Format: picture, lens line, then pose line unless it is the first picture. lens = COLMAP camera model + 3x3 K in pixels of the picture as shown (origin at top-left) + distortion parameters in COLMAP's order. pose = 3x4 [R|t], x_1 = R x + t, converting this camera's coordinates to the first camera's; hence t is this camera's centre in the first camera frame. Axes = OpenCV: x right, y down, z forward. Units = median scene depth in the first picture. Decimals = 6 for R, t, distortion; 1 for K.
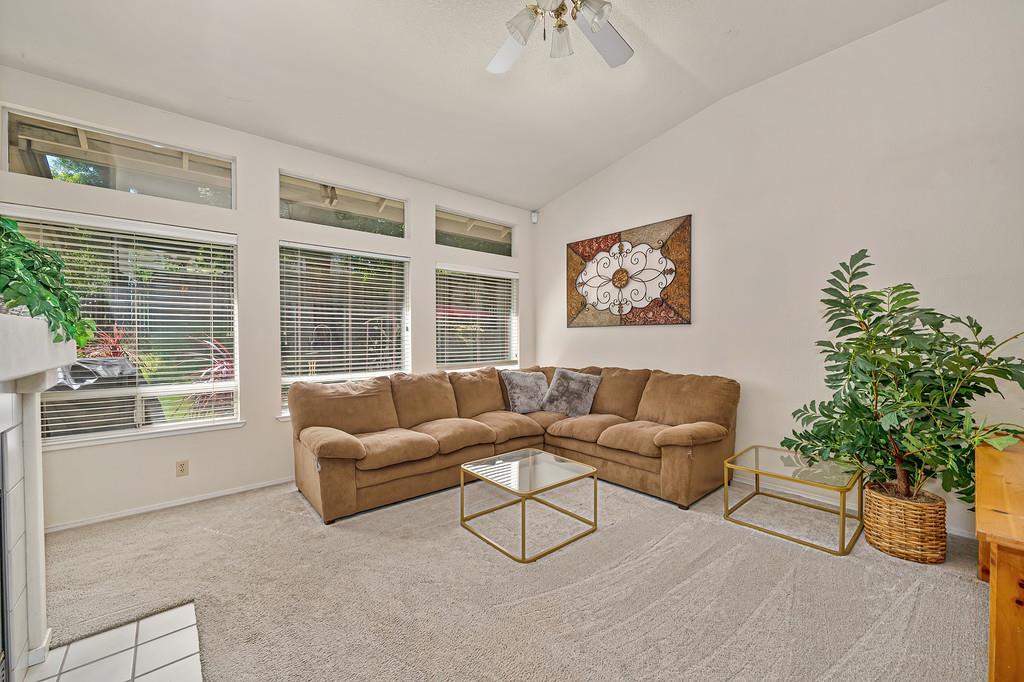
lens RADIAL K [[402.5, 0, 507.1], [0, 402.5, 342.0], [0, 0, 1]] dist [0.001356, -0.000111]
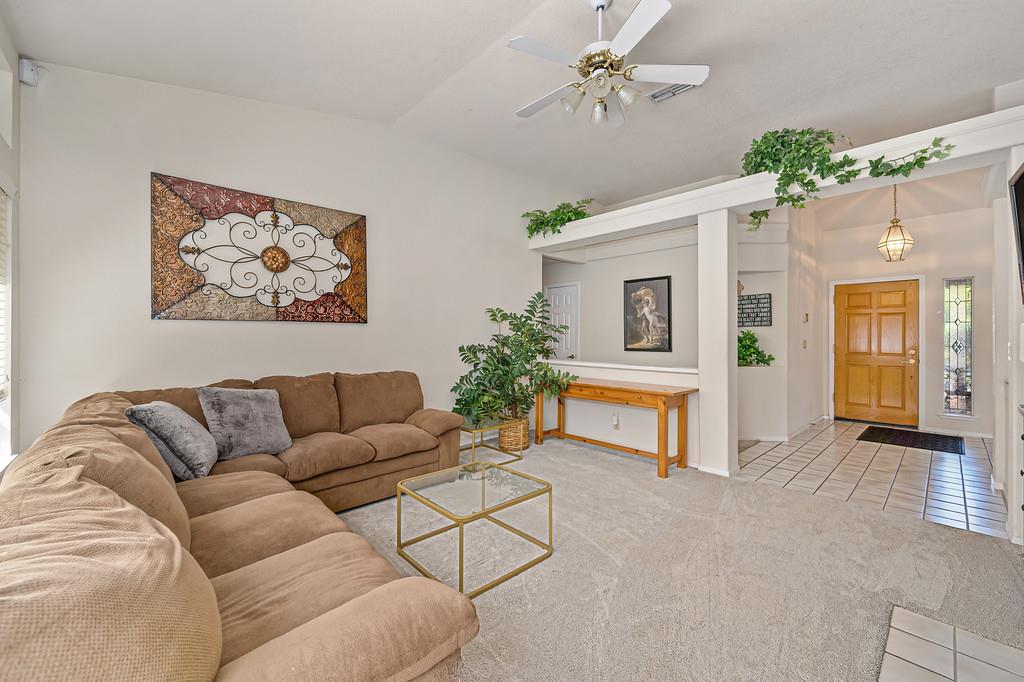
lens RADIAL K [[402.5, 0, 512.3], [0, 402.5, 335.5], [0, 0, 1]] dist [0.001356, -0.000111]
pose [[-0.041050, 0.000280, 0.999157, -0.502573], [0.005475, 0.999985, -0.000055, -0.010008], [-0.999142, 0.005468, -0.041051, 0.582526]]
